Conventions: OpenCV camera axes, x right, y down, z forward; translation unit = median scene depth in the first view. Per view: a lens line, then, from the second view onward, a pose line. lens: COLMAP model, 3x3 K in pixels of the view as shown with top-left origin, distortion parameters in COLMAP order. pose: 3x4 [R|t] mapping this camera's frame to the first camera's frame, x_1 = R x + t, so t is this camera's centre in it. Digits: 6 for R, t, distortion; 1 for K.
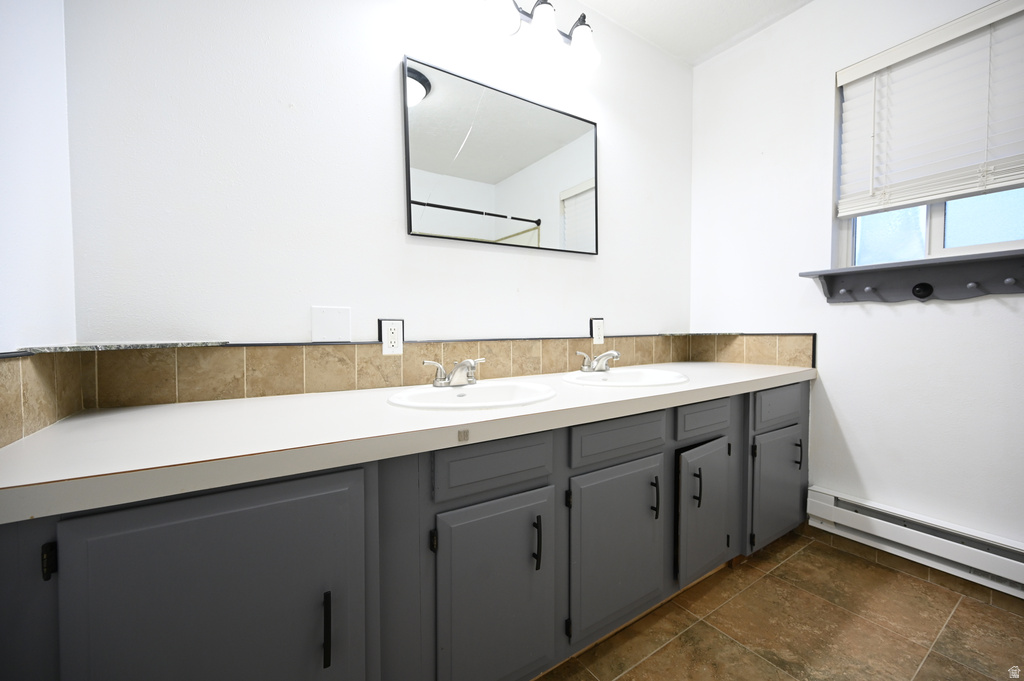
lens RADIAL K [[402.6, 0, 513.4], [0, 402.6, 342.4], [0, 0, 1]] dist [-0.000147, 0.000297]
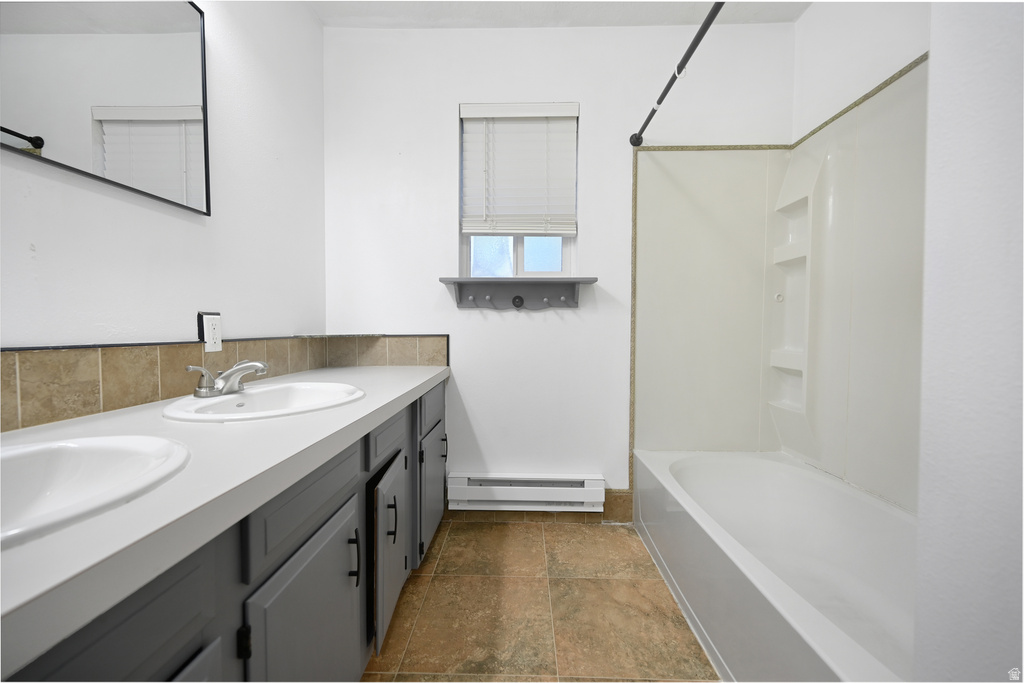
lens RADIAL K [[402.6, 0, 513.4], [0, 402.6, 343.4], [0, 0, 1]] dist [-0.000147, 0.000297]
pose [[0.570762, -0.021065, 0.820845, -0.057671], [0.020939, 0.999719, 0.011096, -0.007327], [-0.820849, 0.010855, 0.571043, 0.241943]]
